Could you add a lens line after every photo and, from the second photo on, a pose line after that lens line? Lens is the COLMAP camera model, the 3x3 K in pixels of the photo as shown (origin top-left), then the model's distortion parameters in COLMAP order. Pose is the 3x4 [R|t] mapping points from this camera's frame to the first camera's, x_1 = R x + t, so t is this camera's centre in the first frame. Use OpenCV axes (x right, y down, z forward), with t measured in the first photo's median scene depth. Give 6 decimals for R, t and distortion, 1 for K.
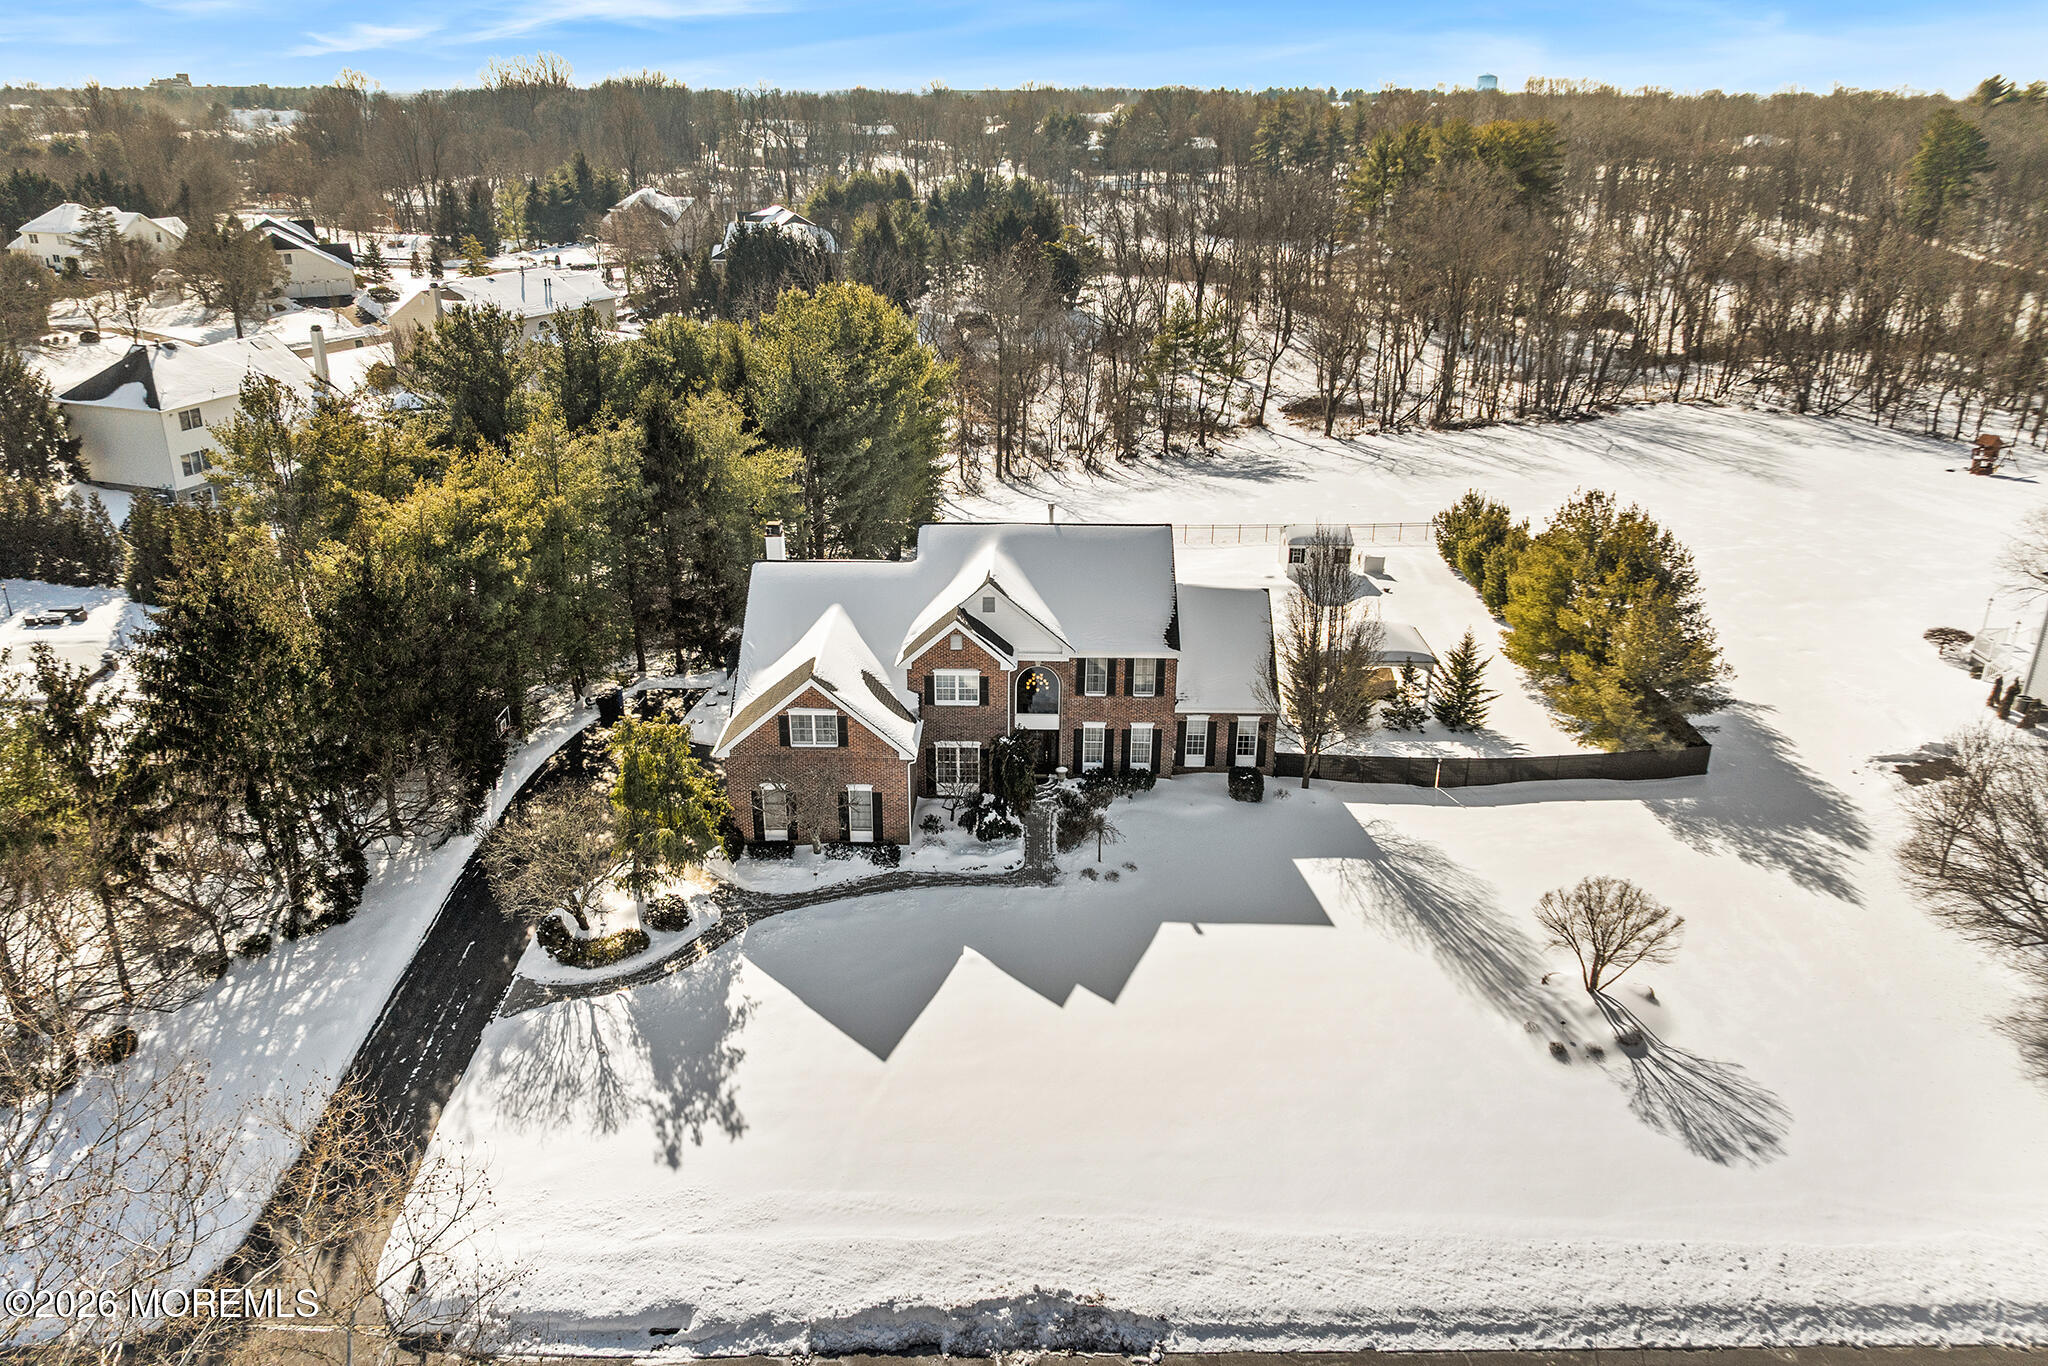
lens RADIAL K [[1444.9, 0, 1024.0], [0, 1444.9, 683.0], [0, 0, 1]] dist [-0.050932, 0.025776]
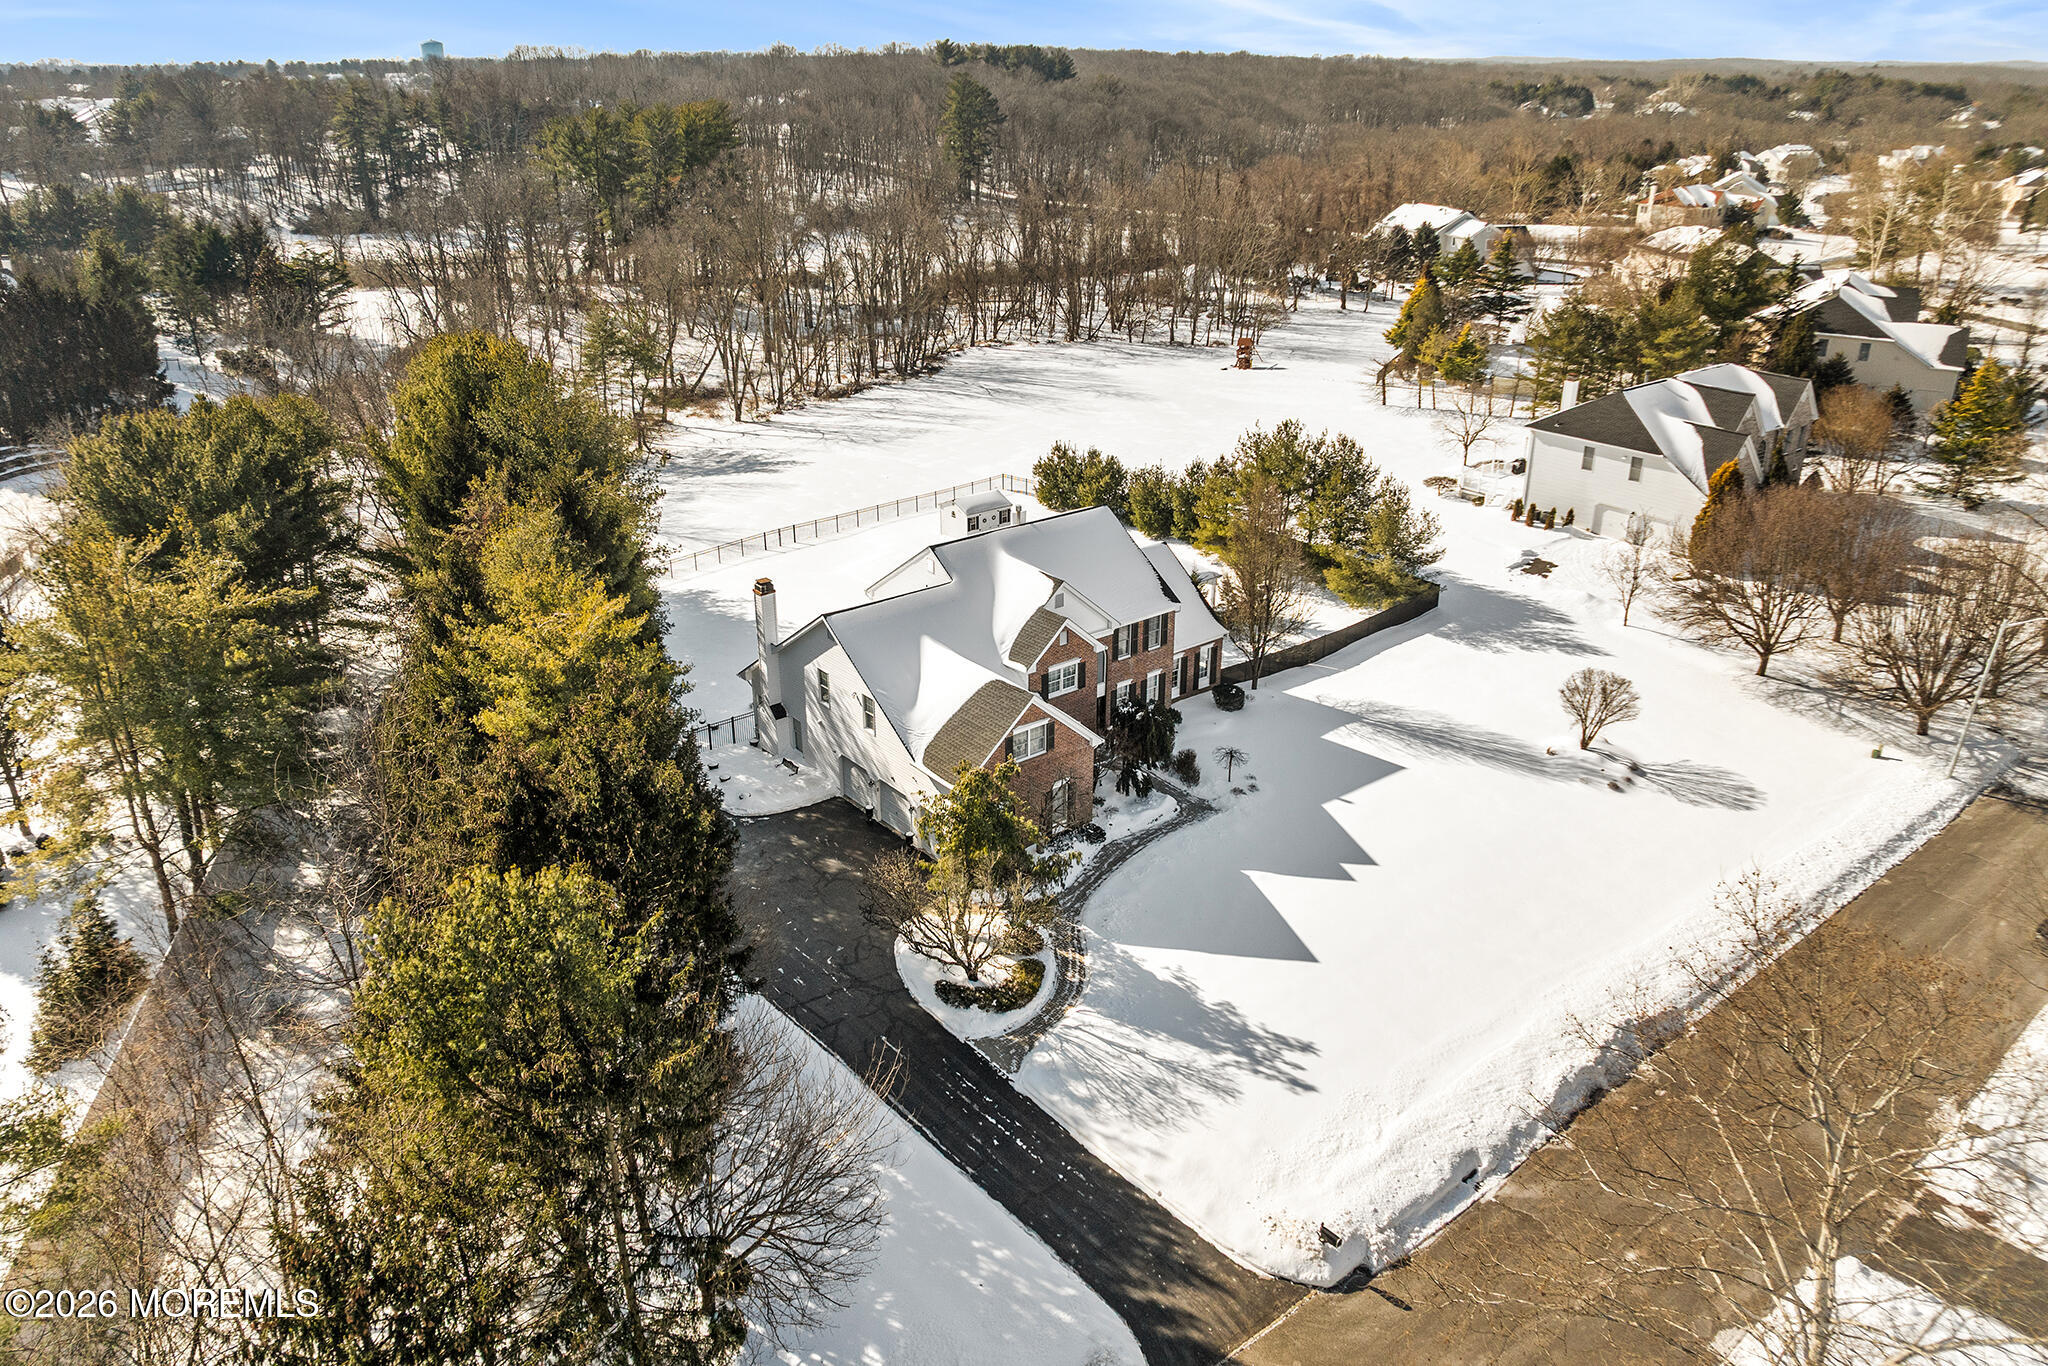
lens RADIAL K [[1458.7, 0, 1023.3], [0, 1458.7, 656.1], [0, 0, 1]] dist [-0.008715, -0.055974]
pose [[0.776631, -0.249375, 0.578495, -0.767420], [0.247562, 0.965246, 0.083741, -0.123332], [-0.579273, 0.078177, 0.811376, 0.103022]]
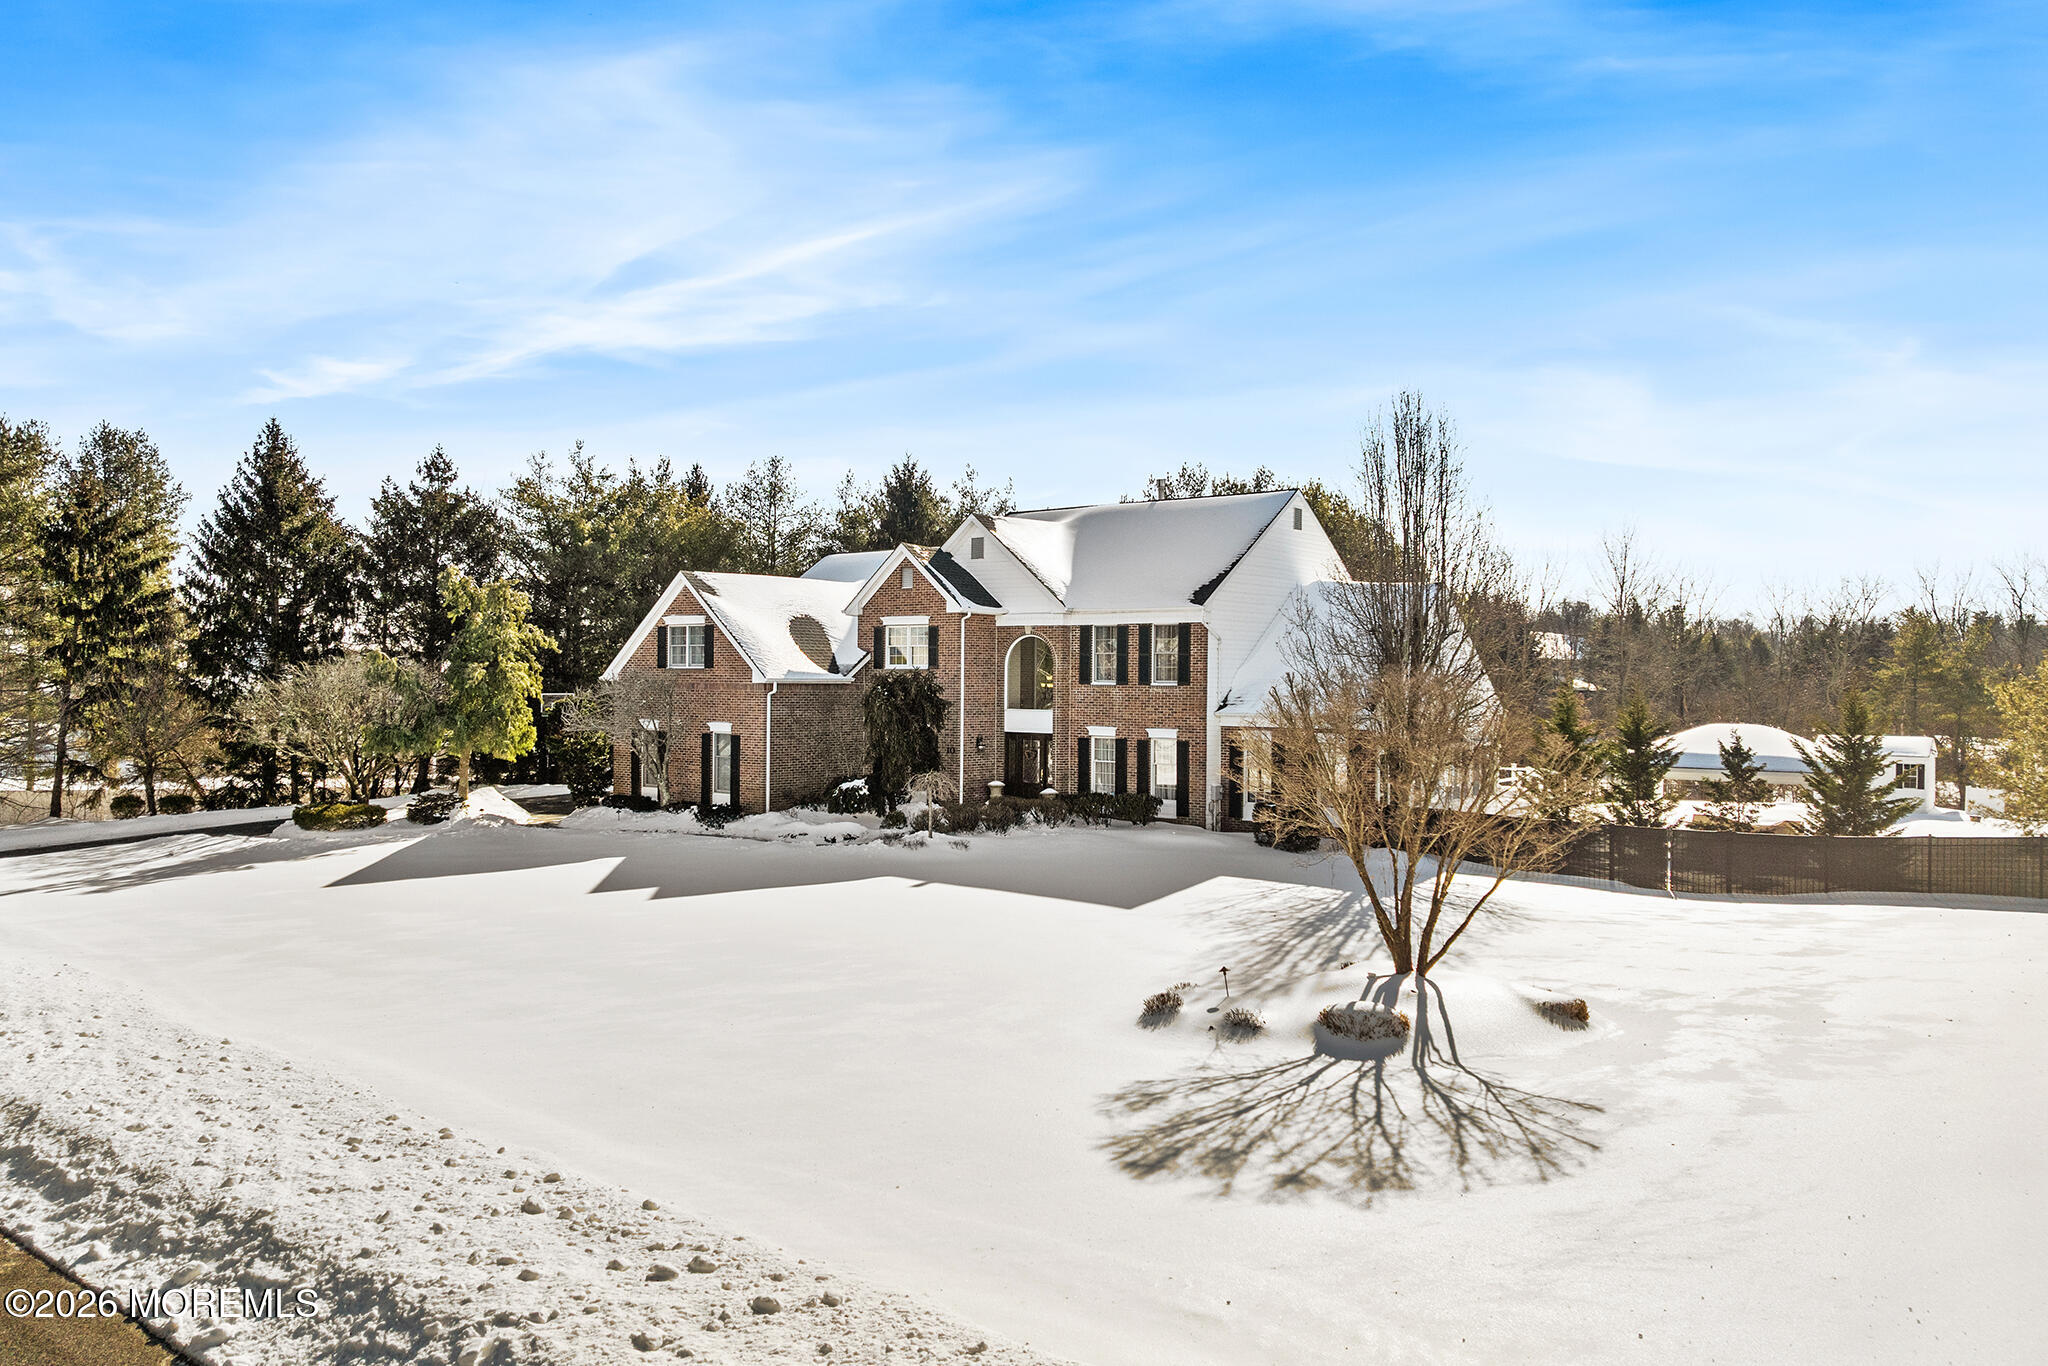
lens RADIAL K [[1444.9, 0, 1024.0], [0, 1444.9, 683.0], [0, 0, 1]] dist [-0.050932, 0.025776]
pose [[0.790483, -0.003437, -0.612475, 0.482939], [-0.234643, 0.921993, -0.308012, 0.250580], [0.565756, 0.387191, 0.728013, 0.534382]]
